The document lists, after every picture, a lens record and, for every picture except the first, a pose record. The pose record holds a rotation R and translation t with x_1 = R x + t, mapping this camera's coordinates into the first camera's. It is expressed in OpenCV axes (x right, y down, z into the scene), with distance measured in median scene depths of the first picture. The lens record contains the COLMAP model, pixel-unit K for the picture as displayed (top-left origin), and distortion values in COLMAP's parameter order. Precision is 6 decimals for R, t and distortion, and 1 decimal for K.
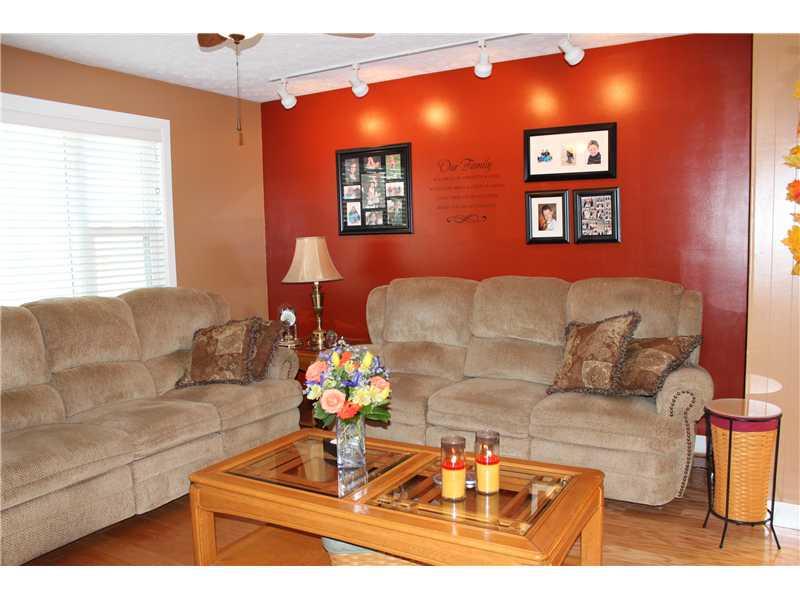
lens RADIAL K [[670.2, 0, 399.8], [0, 670.2, 298.5], [0, 0, 1]] dist [-0.046560, -0.000684]
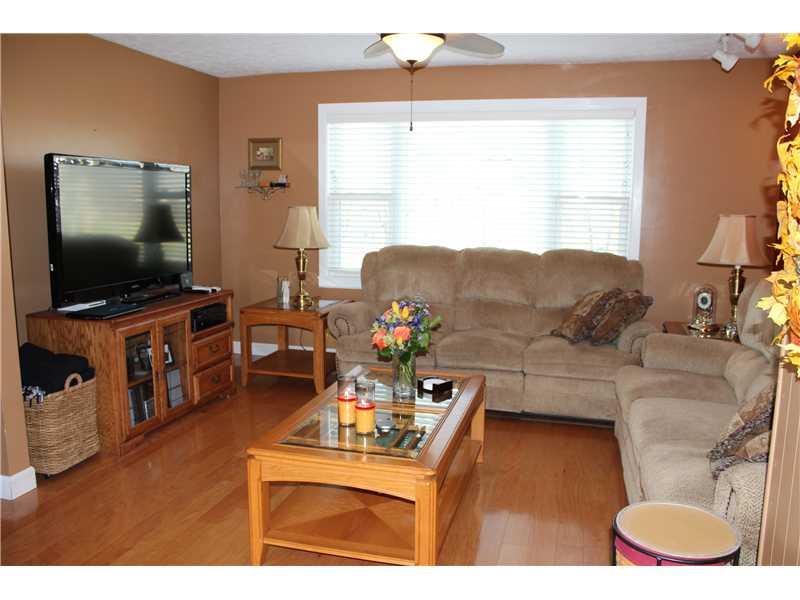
lens RADIAL K [[670.2, 0, 399.5], [0, 670.2, 302.7], [0, 0, 1]] dist [-0.046560, -0.000684]
pose [[0.264608, 0.167679, -0.949666, 0.722807], [-0.113809, 0.983315, 0.141909, -0.060538], [0.957617, 0.070530, 0.279276, 0.412735]]
